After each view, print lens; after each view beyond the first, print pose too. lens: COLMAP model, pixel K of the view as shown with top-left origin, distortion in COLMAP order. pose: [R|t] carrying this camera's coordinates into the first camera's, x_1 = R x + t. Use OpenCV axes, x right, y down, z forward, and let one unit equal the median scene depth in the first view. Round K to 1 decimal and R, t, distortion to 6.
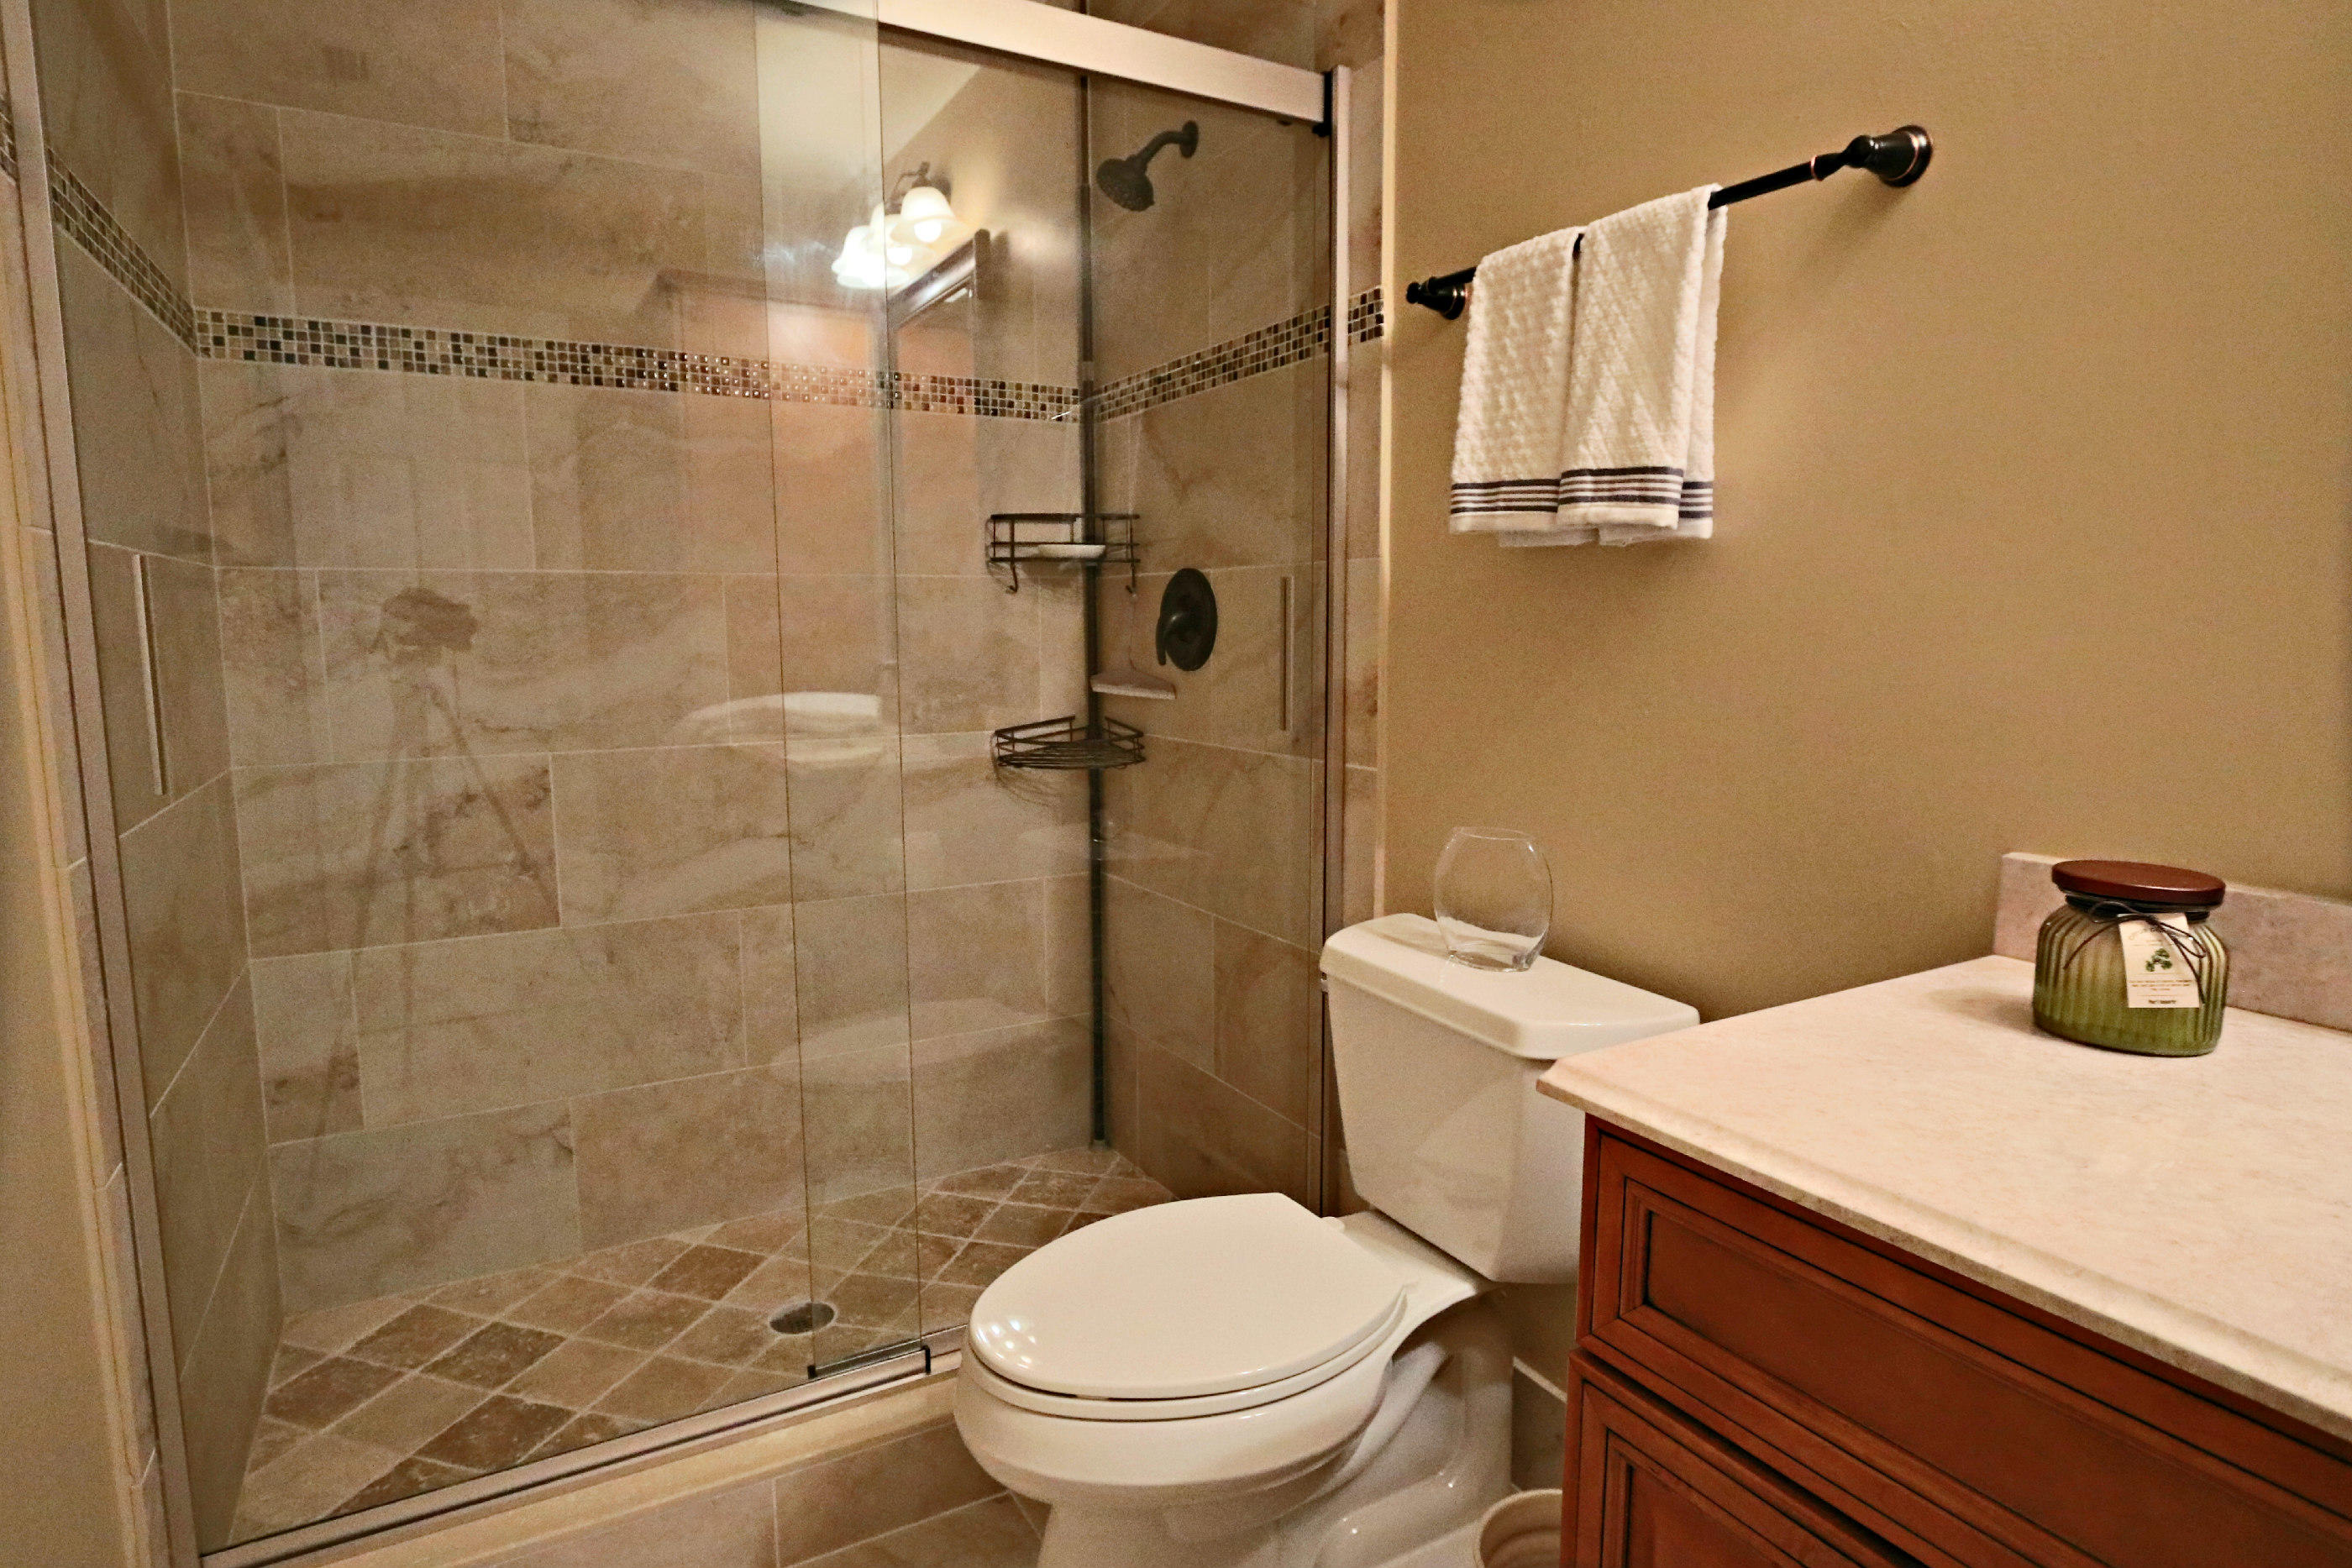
lens RADIAL K [[1308.7, 0, 1170.6], [0, 1308.7, 789.4], [0, 0, 1]] dist [-0.013899, -0.002232]
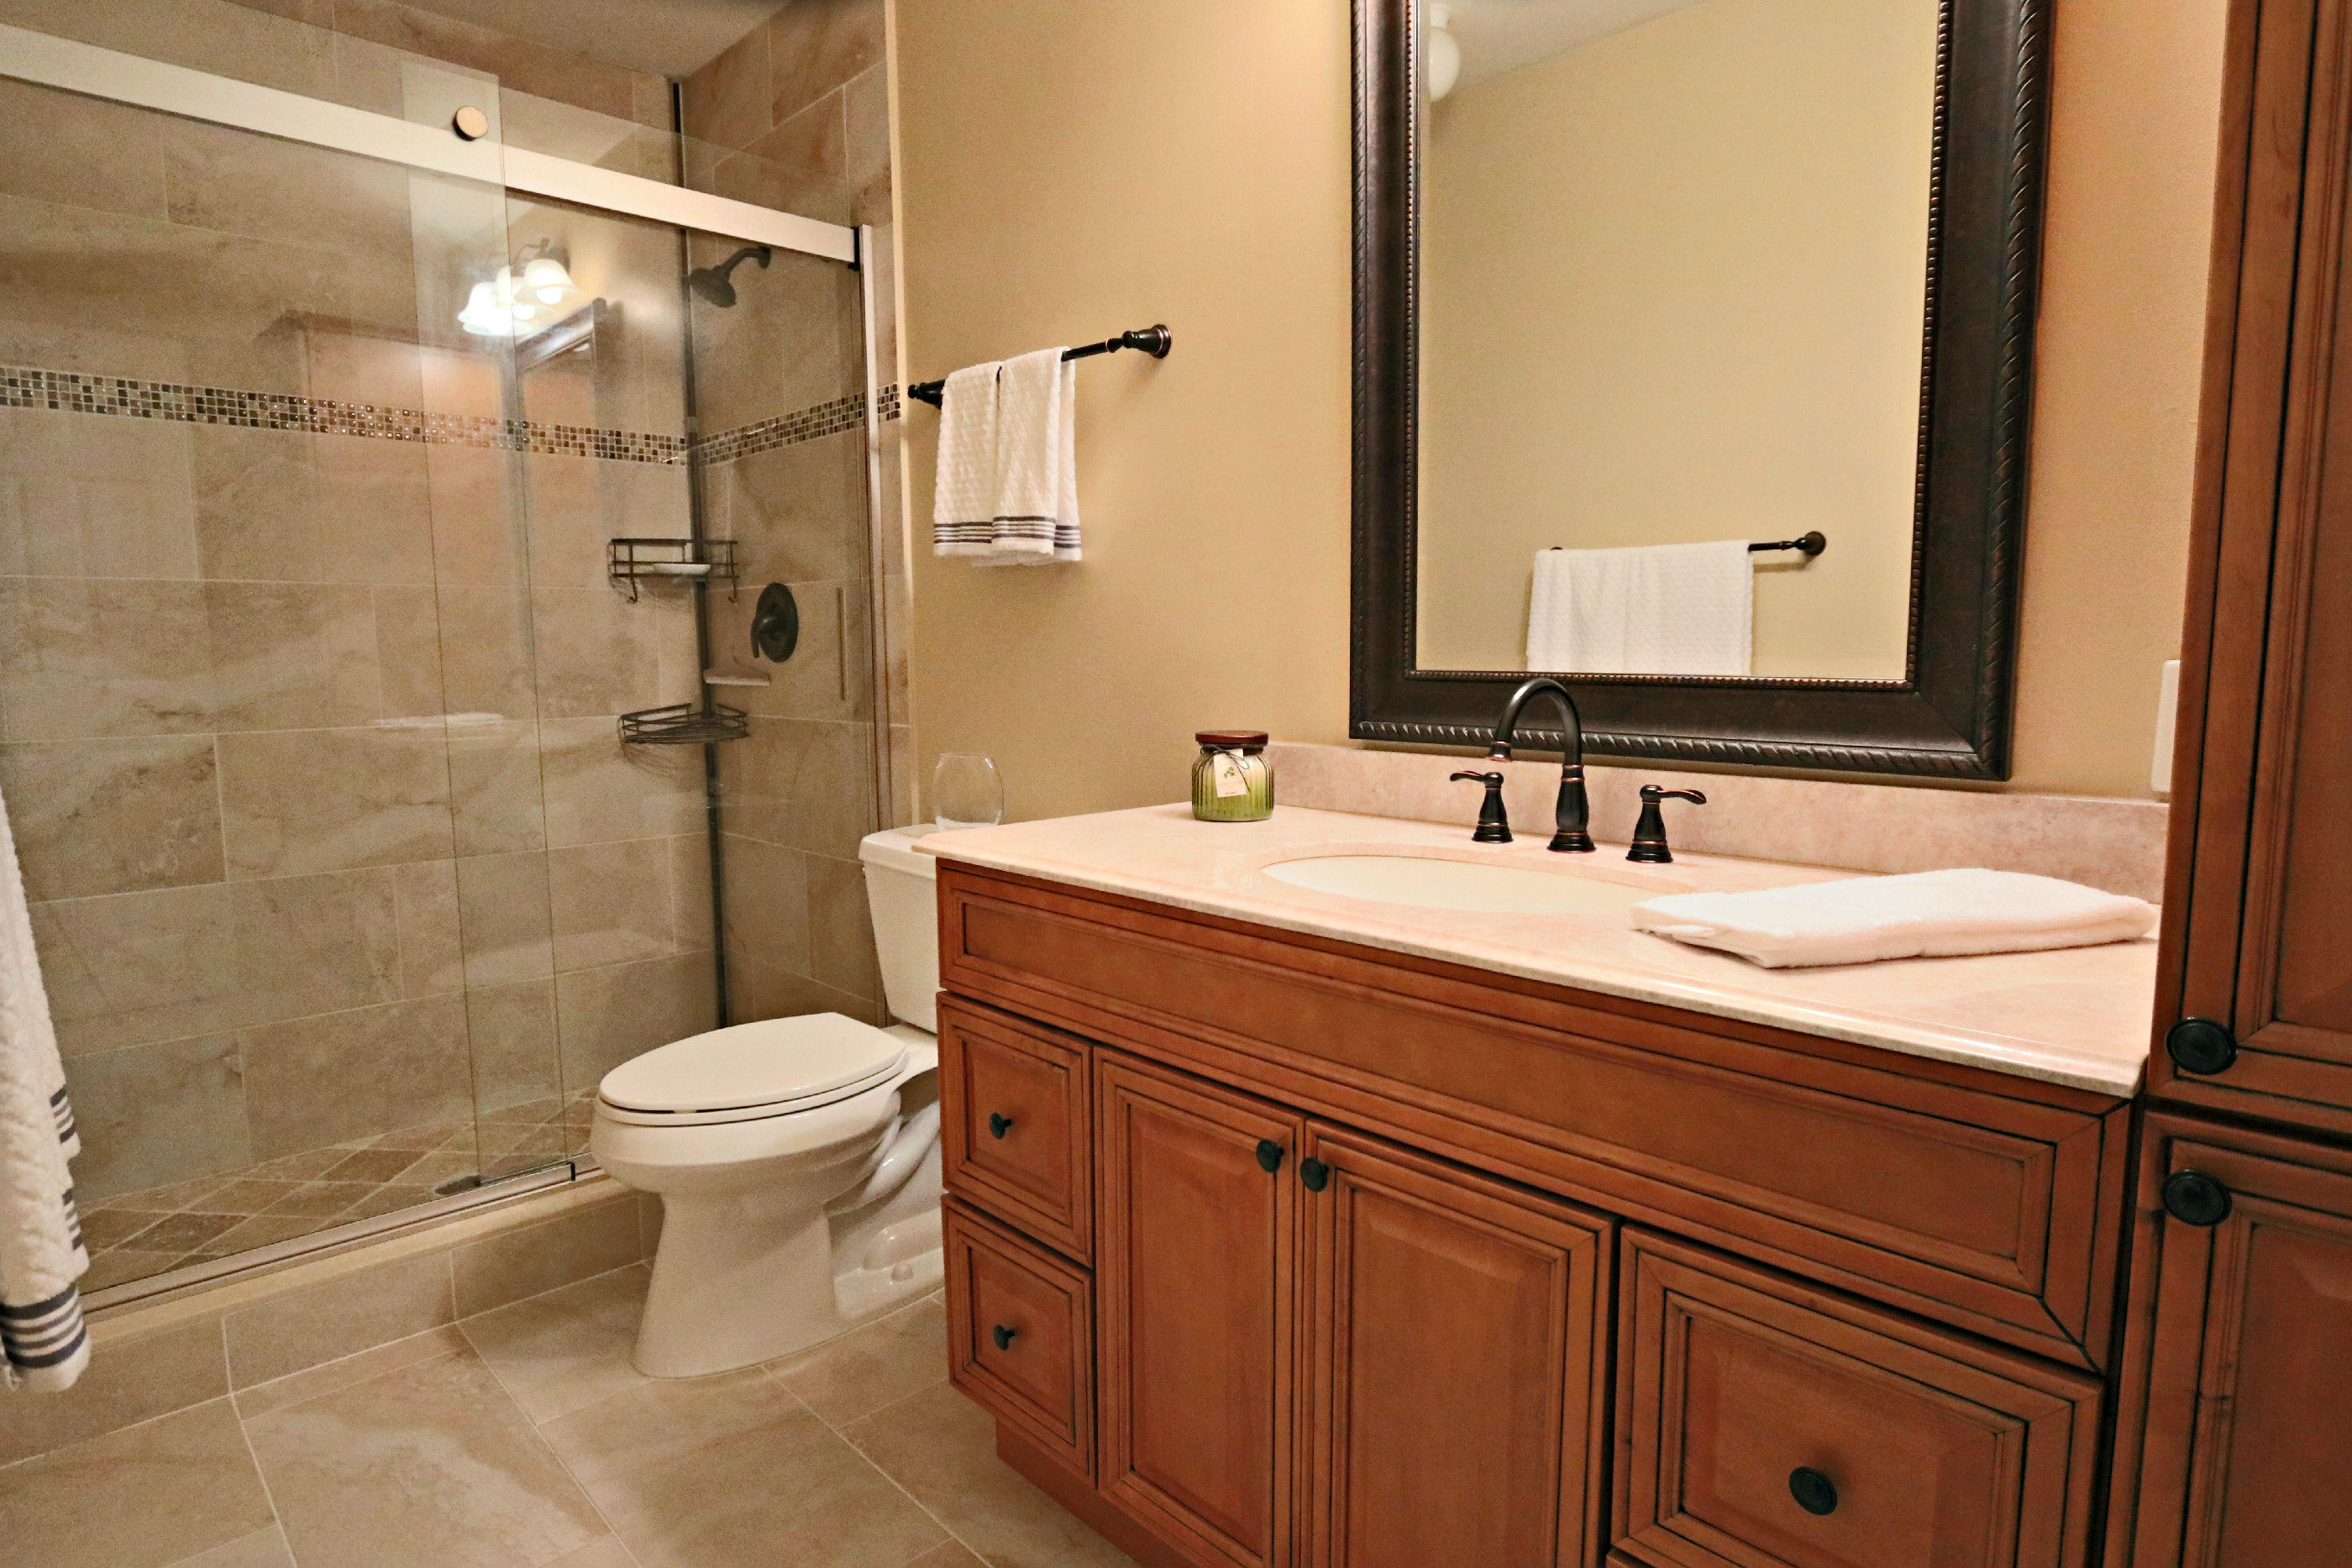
lens RADIAL K [[1308.7, 0, 1193.9], [0, 1308.7, 791.1], [0, 0, 1]] dist [-0.013899, -0.002232]
pose [[0.965205, -0.031949, 0.259534, 0.076739], [0.037018, 0.999207, -0.014668, 0.076754], [-0.258859, 0.023765, 0.965623, -0.375794]]
